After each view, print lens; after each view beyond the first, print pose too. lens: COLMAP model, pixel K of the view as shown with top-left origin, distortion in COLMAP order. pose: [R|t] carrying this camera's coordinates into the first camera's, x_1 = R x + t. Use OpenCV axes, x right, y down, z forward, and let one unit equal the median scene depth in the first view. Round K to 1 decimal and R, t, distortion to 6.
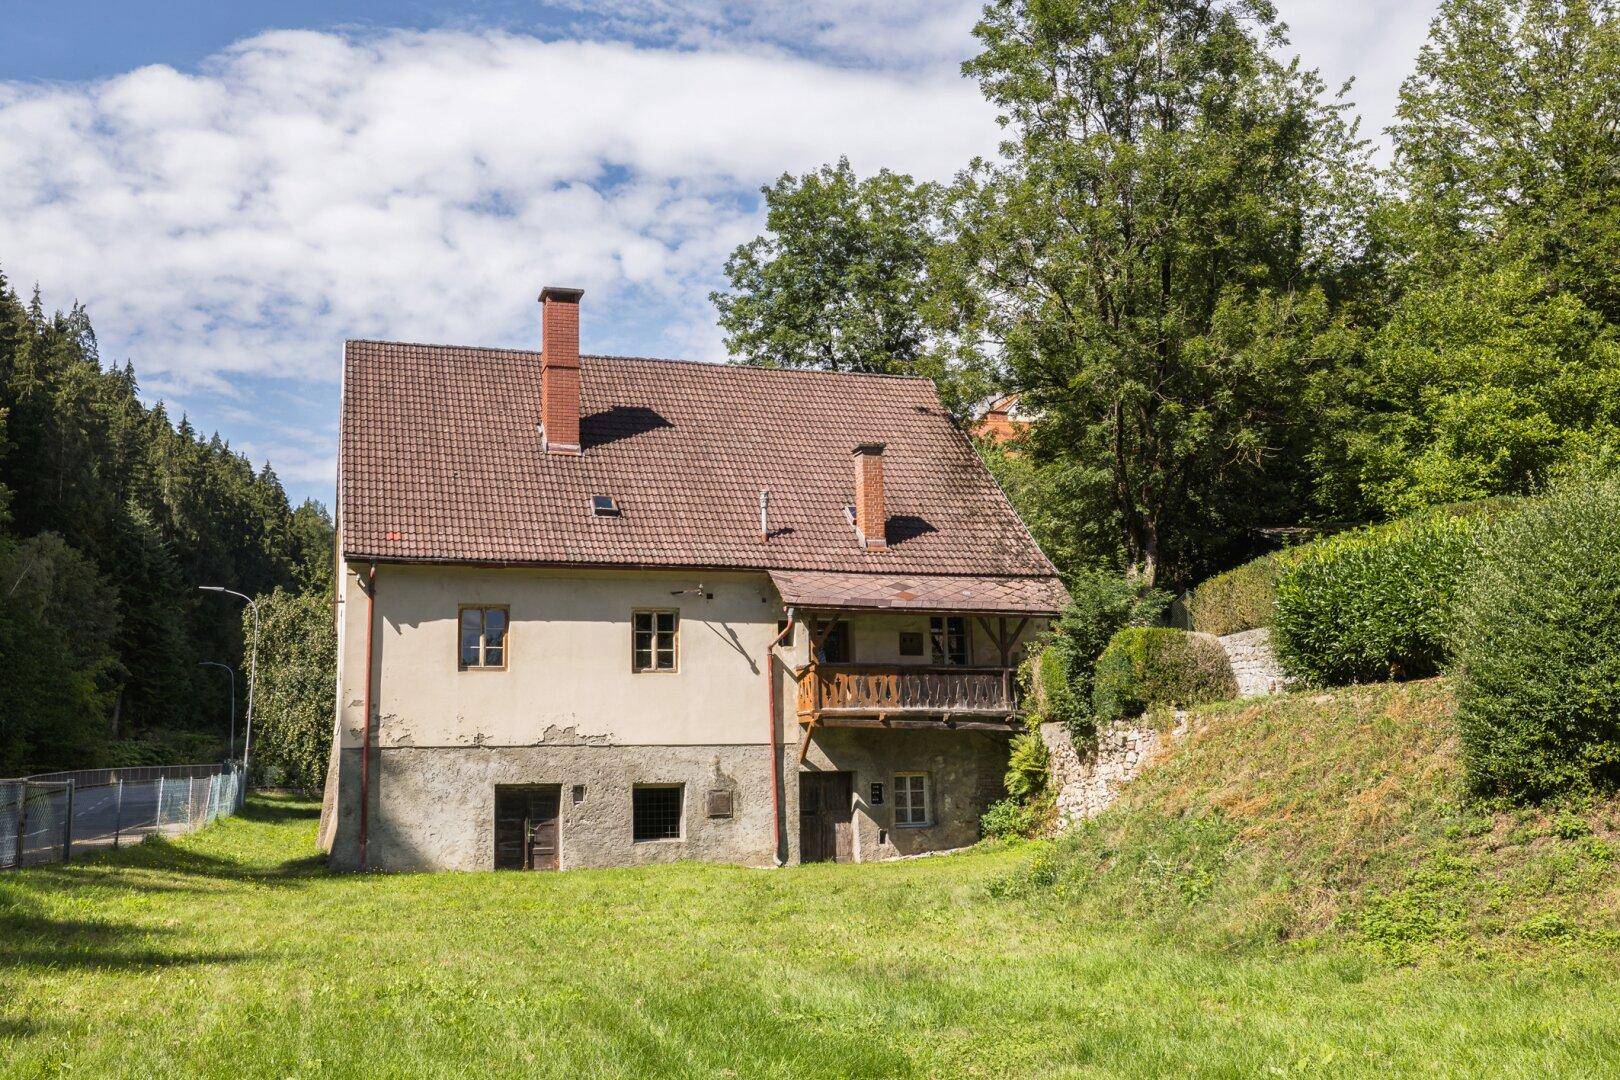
lens RADIAL K [[1562.3, 0, 810.0], [0, 1562.3, 540.0], [0, 0, 1]] dist [0.023554, 0.004380]
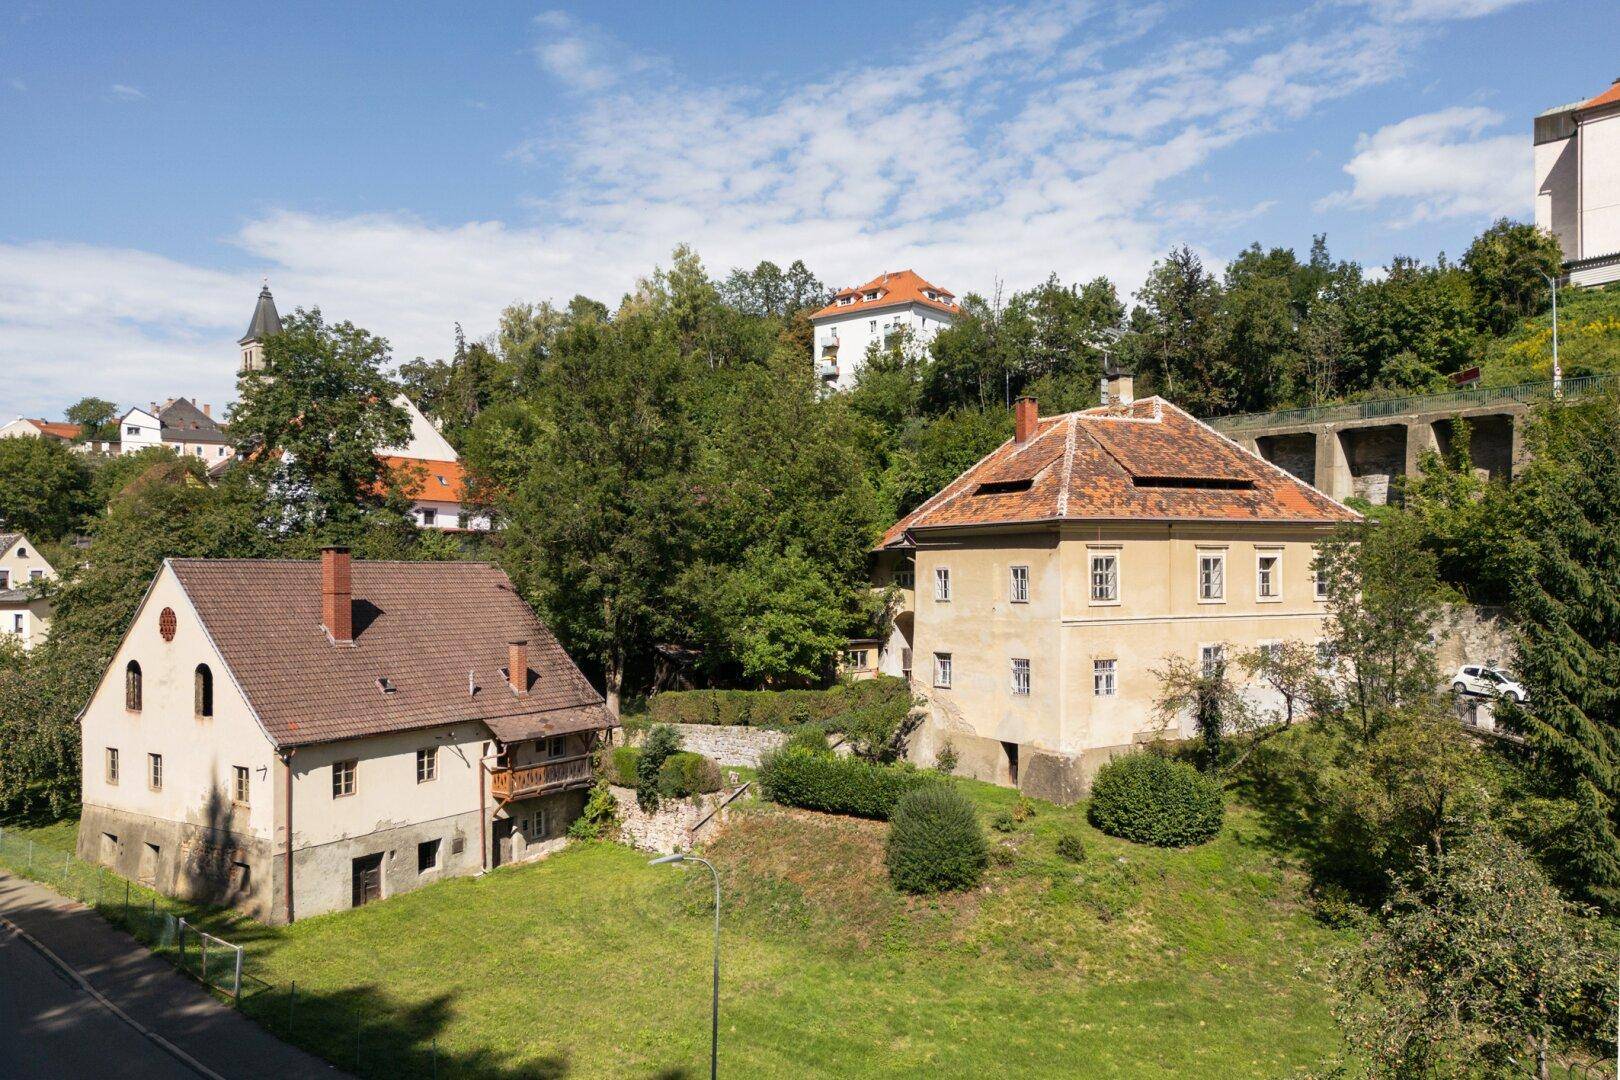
lens RADIAL K [[1142.4, 0, 810.0], [0, 1142.4, 540.0], [0, 0, 1]] dist [0.035788, 0.001198]
pose [[0.788014, 0.025244, 0.615139, -0.583260], [-0.098814, 0.991391, 0.085900, -0.360536], [-0.607675, -0.128475, 0.783725, -0.313757]]
